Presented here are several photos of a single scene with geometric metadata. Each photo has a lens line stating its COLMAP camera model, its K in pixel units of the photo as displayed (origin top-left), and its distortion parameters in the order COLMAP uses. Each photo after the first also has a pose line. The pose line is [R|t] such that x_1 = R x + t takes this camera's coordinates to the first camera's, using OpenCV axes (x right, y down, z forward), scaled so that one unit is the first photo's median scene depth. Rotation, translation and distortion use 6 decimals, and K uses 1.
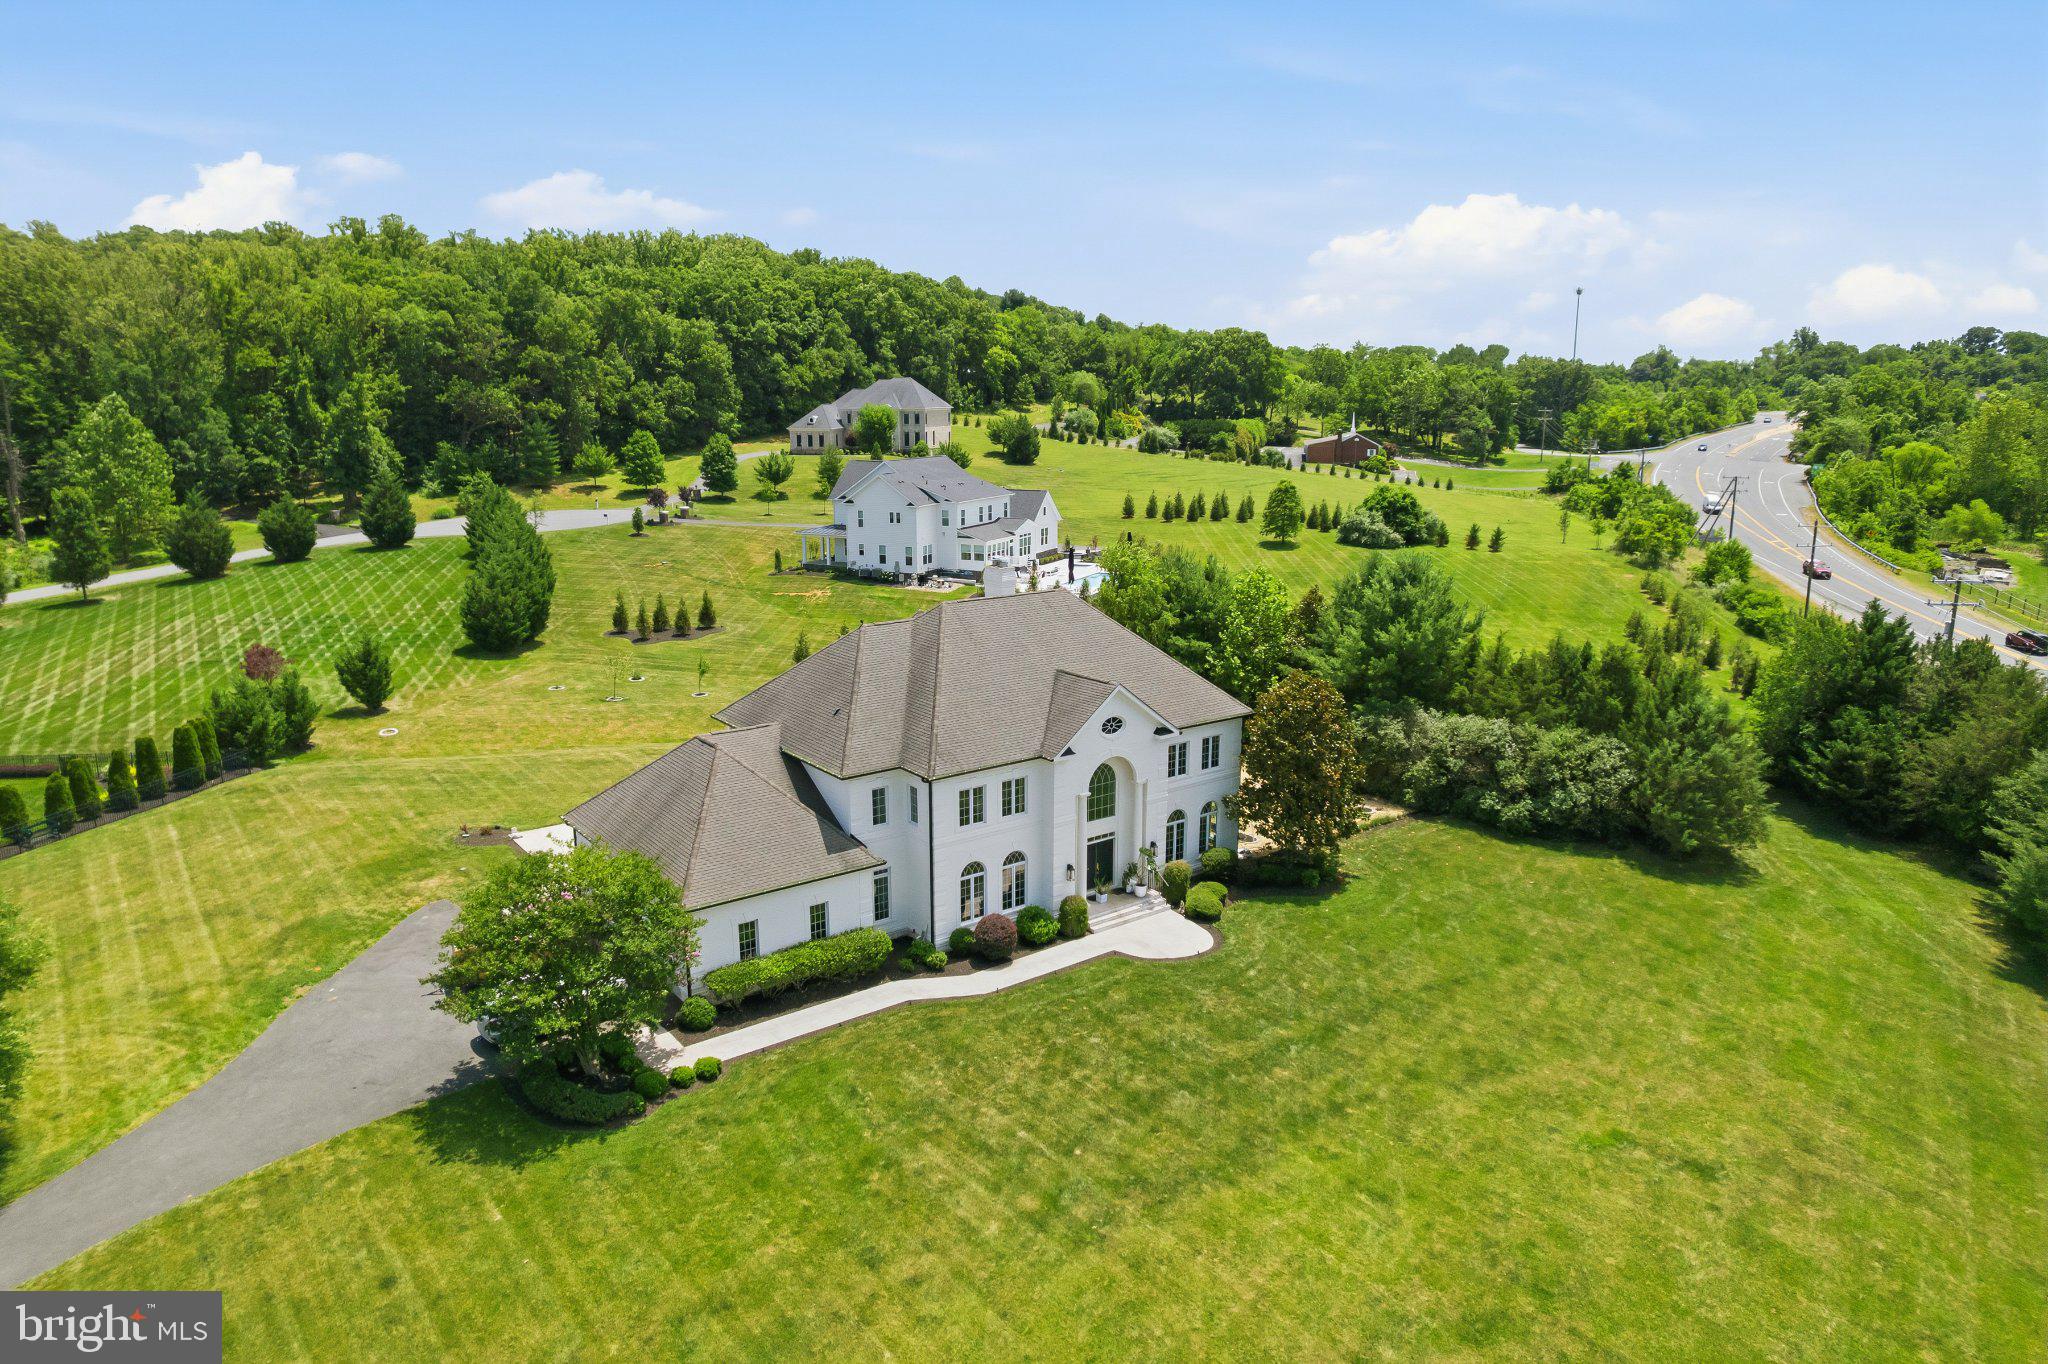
lens RADIAL K [[1313.0, 0, 1024.0], [0, 1313.0, 682.0], [0, 0, 1]] dist [-0.075680, 0.069124]
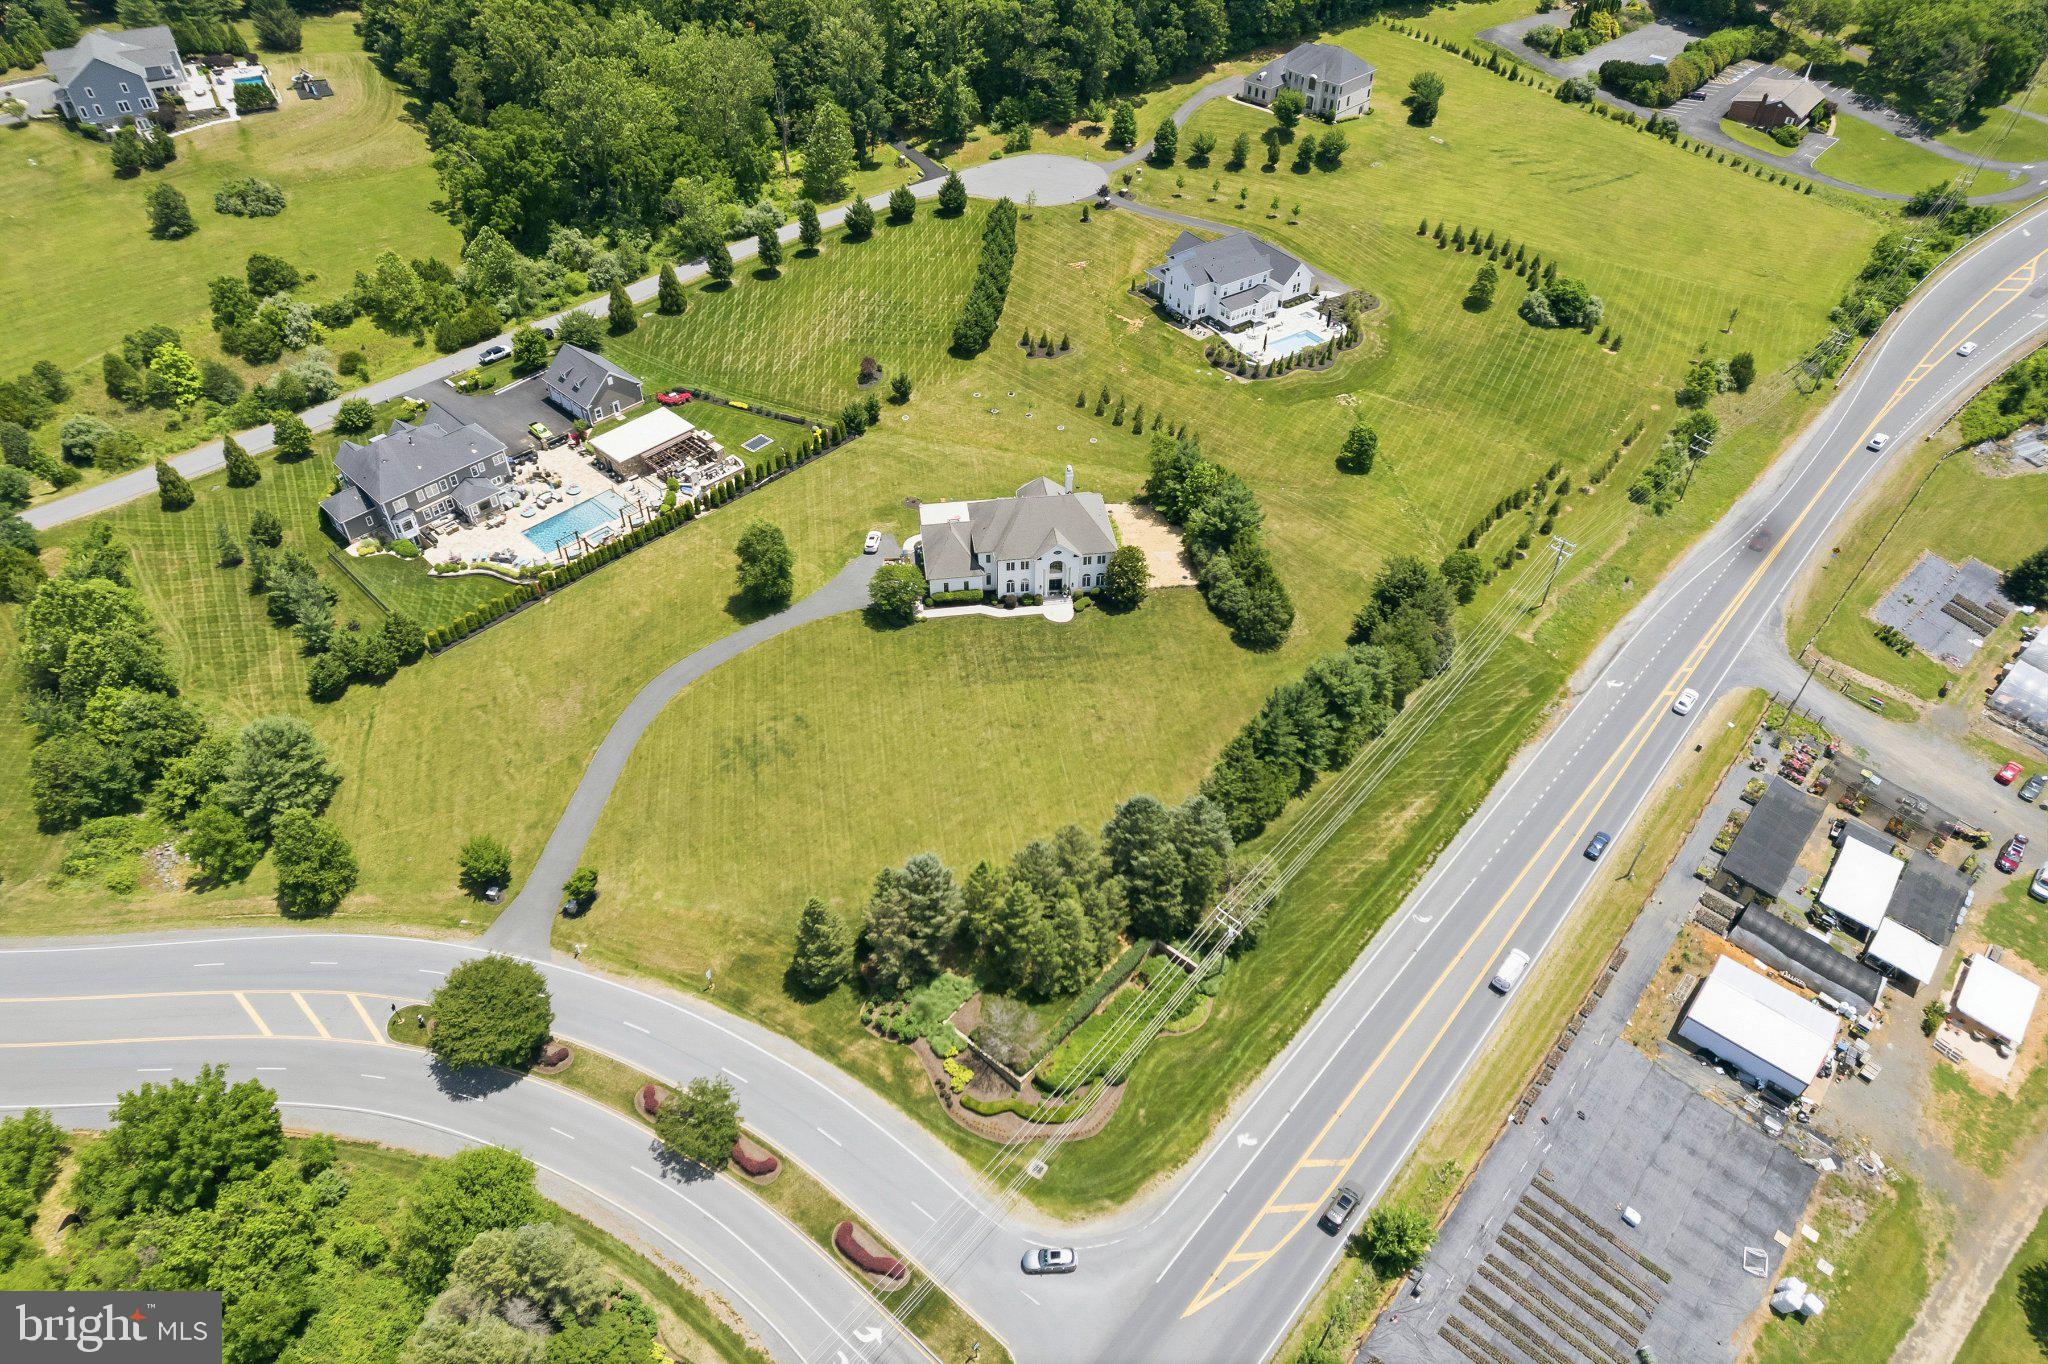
lens RADIAL K [[1313.0, 0, 1024.0], [0, 1313.0, 682.0], [0, 0, 1]] dist [-0.075680, 0.069124]
pose [[0.873542, 0.334582, -0.353525, 0.479793], [-0.111070, 0.844152, 0.524472, -0.535575], [0.473908, -0.418882, 0.774564, -0.666206]]
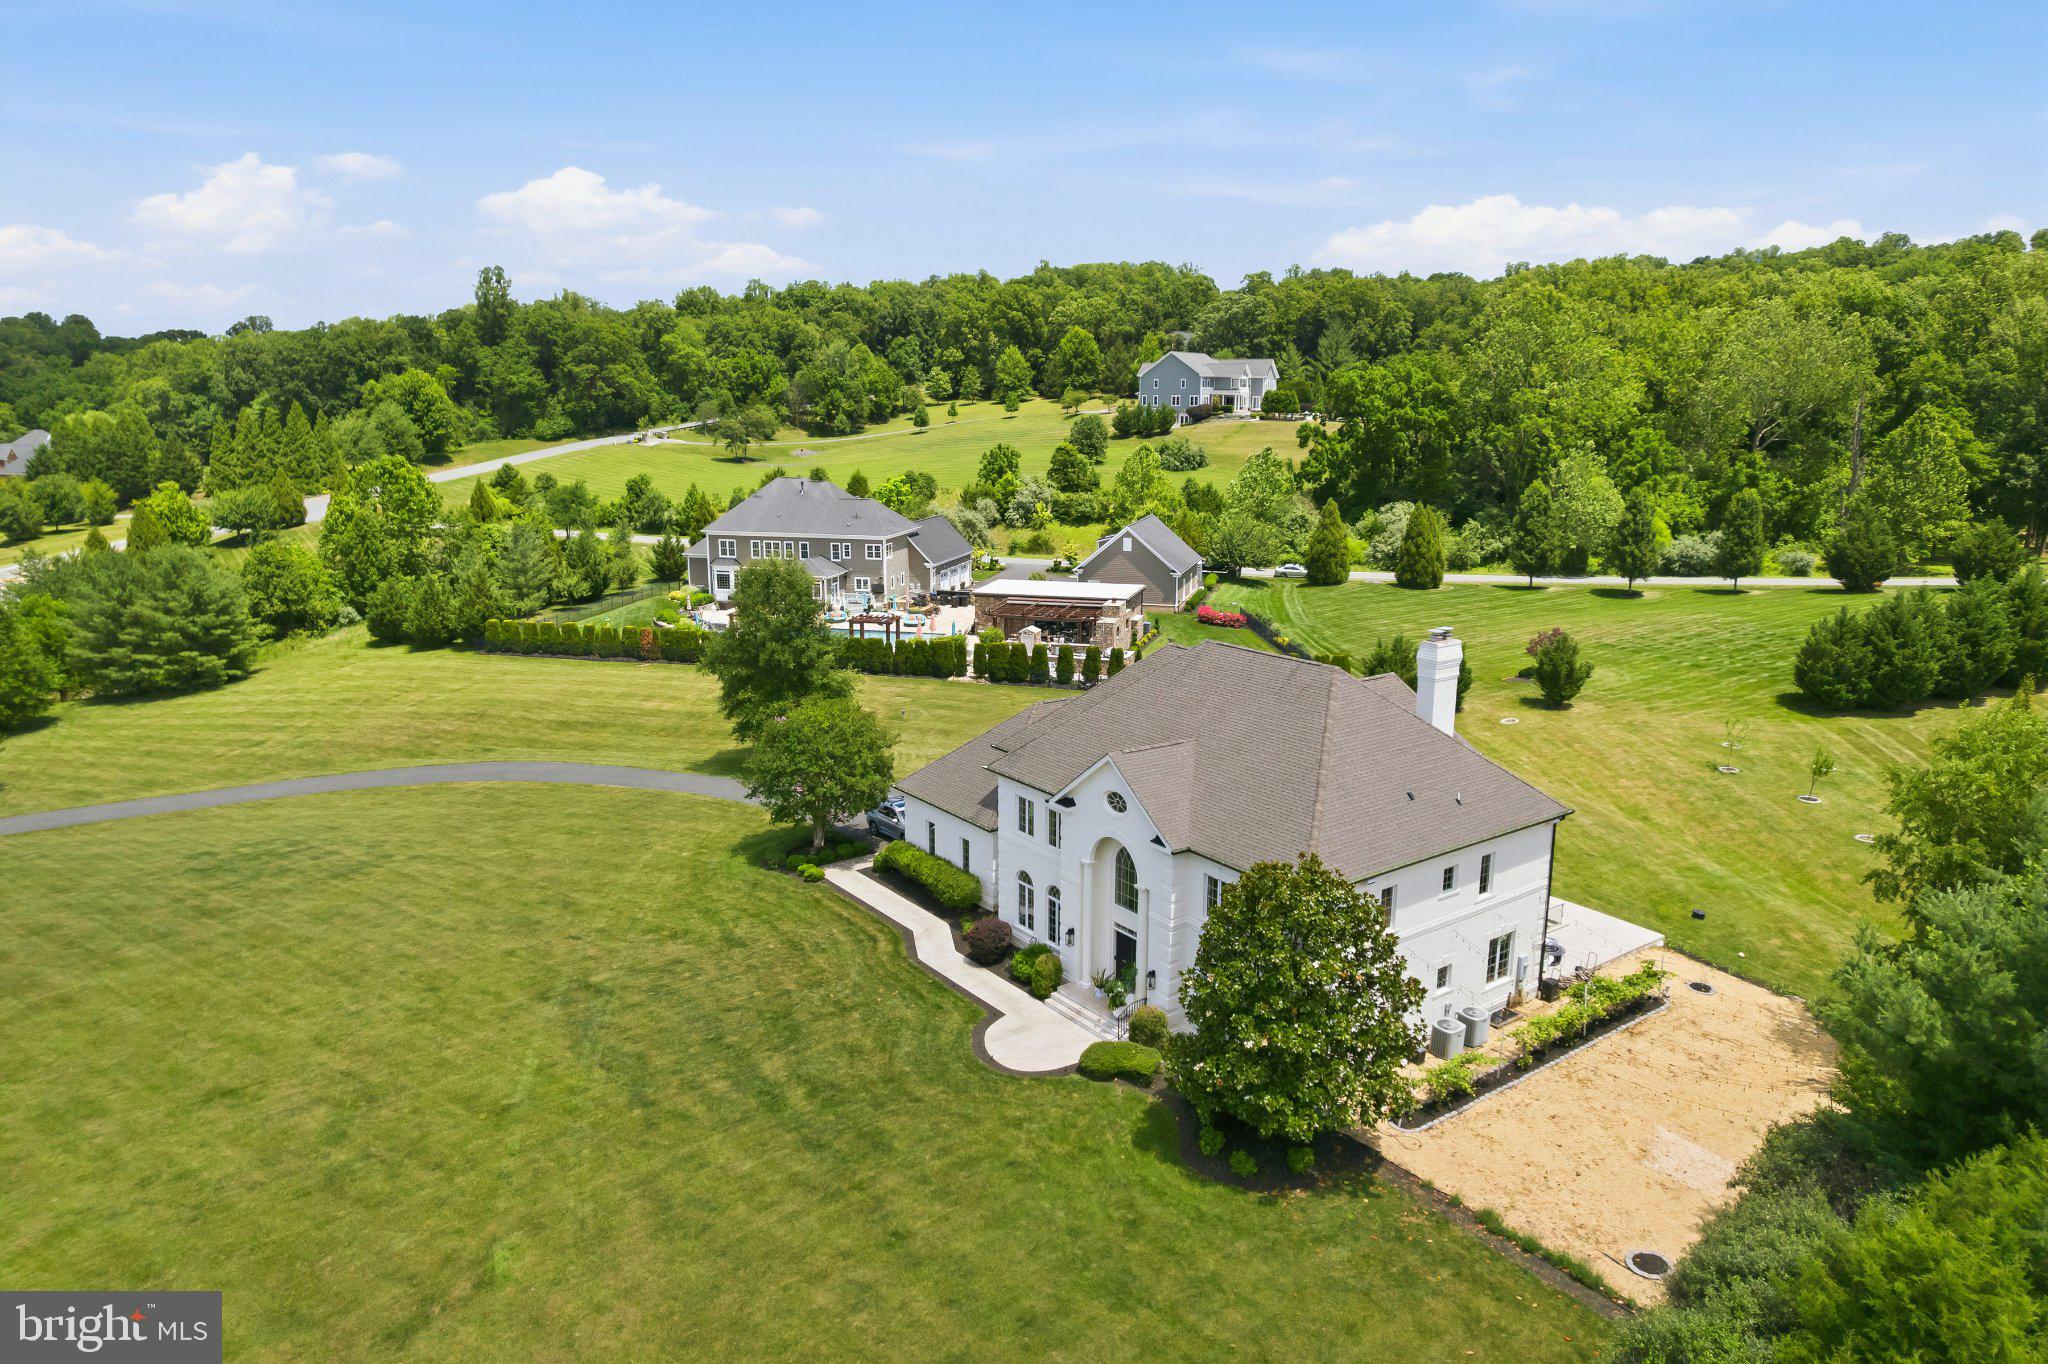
lens RADIAL K [[1313.0, 0, 1024.0], [0, 1313.0, 682.0], [0, 0, 1]] dist [-0.075680, 0.069124]
pose [[-0.013973, 0.213632, -0.976814, 0.324573], [-0.219558, 0.952412, 0.211436, -0.076237], [0.975499, 0.217422, 0.033596, 0.329737]]
